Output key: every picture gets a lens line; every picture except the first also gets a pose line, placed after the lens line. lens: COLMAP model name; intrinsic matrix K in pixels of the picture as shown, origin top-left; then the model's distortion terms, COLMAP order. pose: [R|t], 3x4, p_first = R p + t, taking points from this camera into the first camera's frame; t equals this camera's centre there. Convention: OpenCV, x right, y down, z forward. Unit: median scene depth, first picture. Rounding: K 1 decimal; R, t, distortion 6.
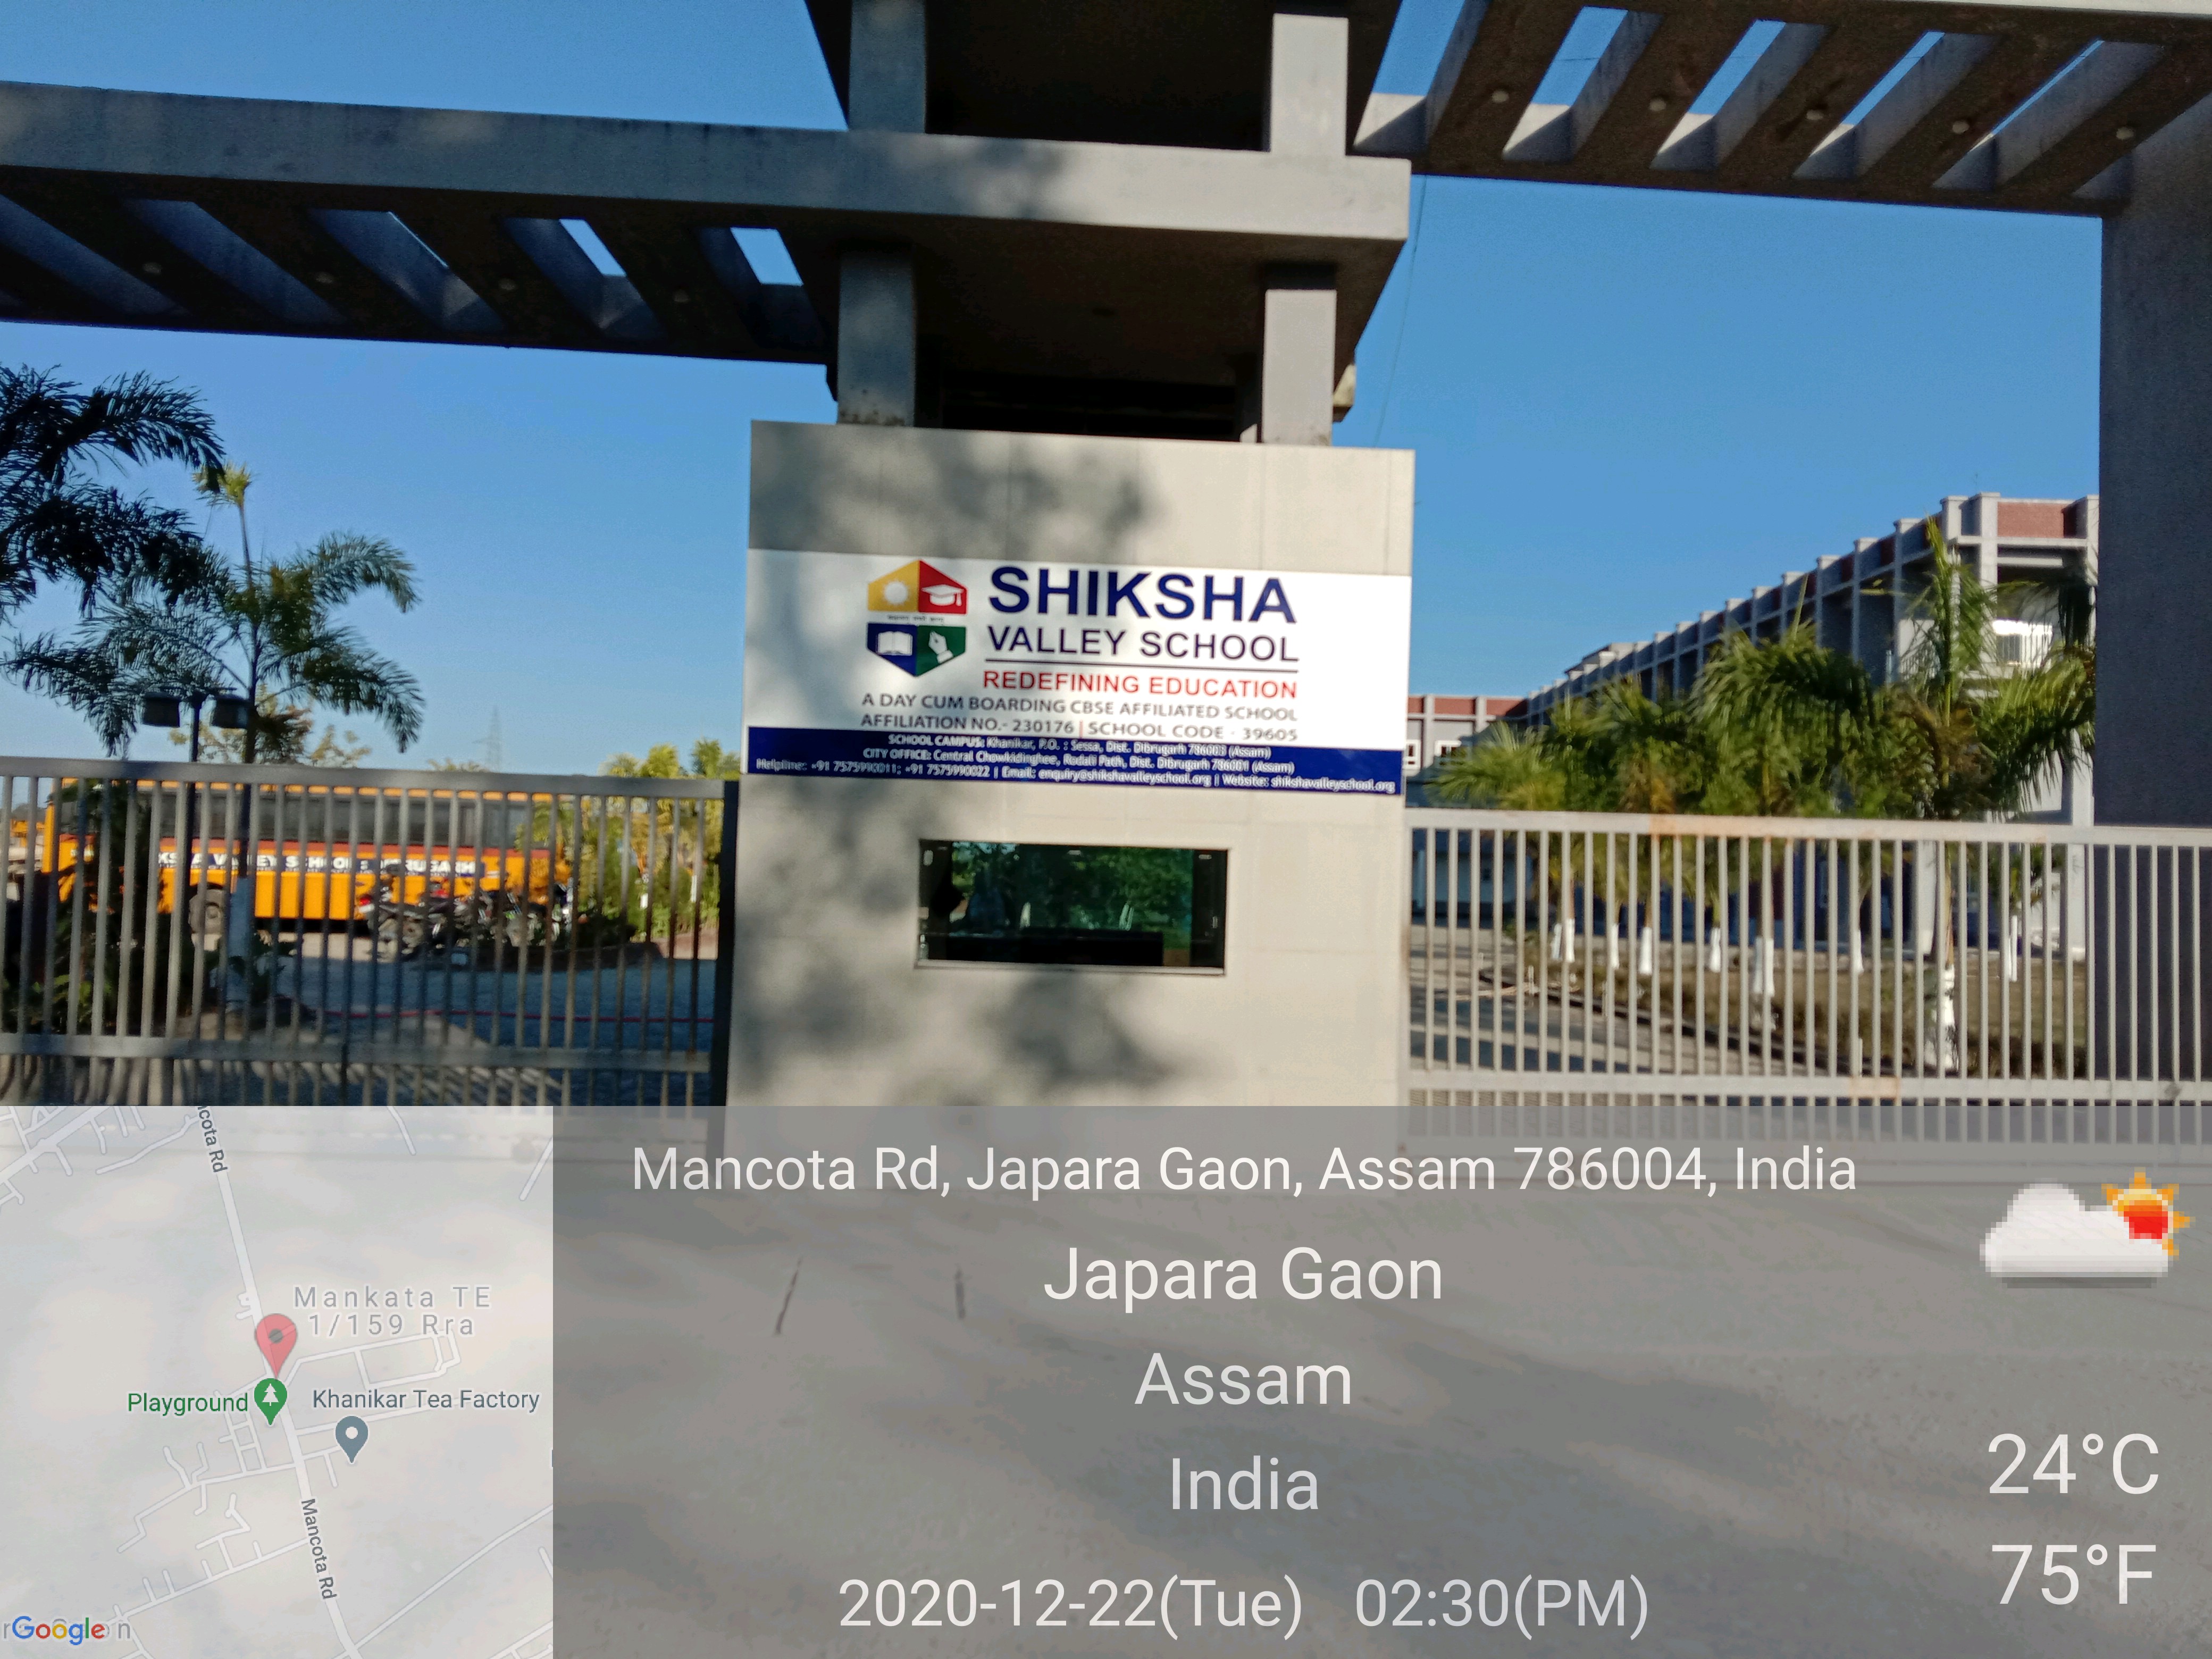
lens RADIAL K [[1803.5, 0, 1106.0], [0, 1803.5, 829.5], [0, 0, 1]] dist [0.060843, -0.122506]
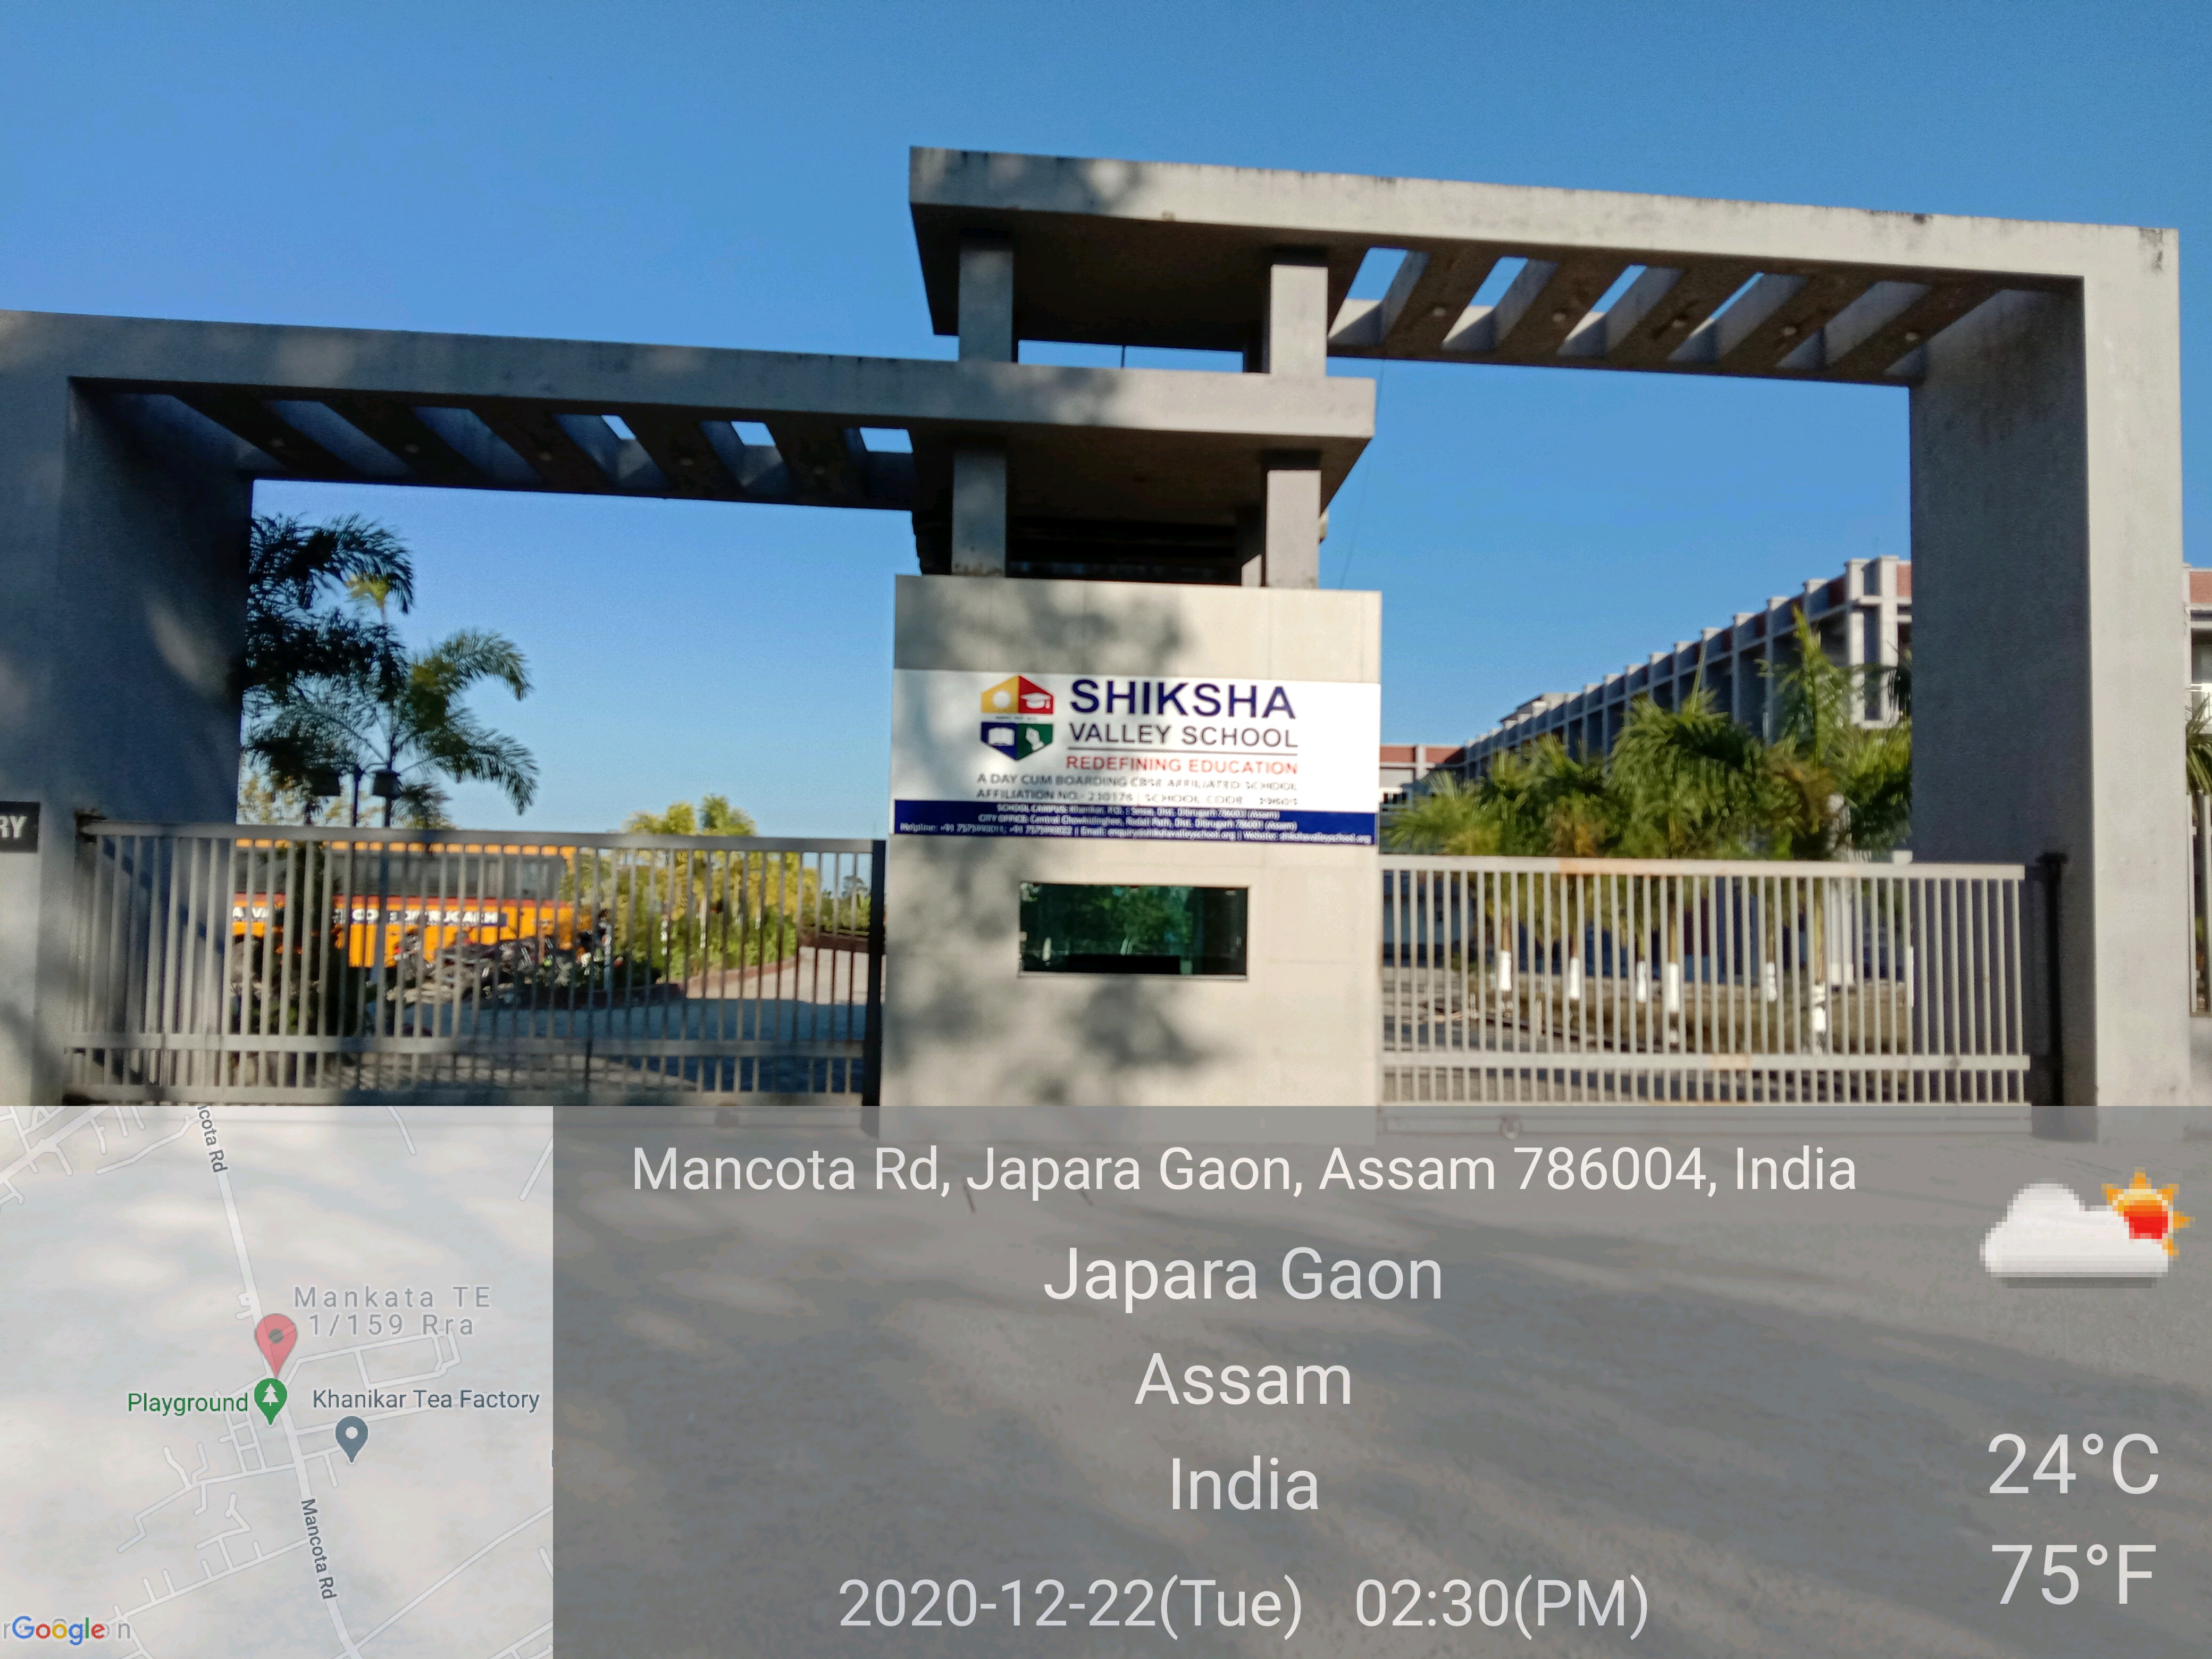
lens RADIAL K [[1803.5, 0, 1106.0], [0, 1803.5, 829.5], [0, 0, 1]] dist [0.060843, -0.122506]
pose [[0.999441, -0.008996, 0.032193, -0.081420], [0.009837, 0.999612, -0.026058, 0.002222], [-0.031946, 0.026360, 0.999142, -0.343481]]
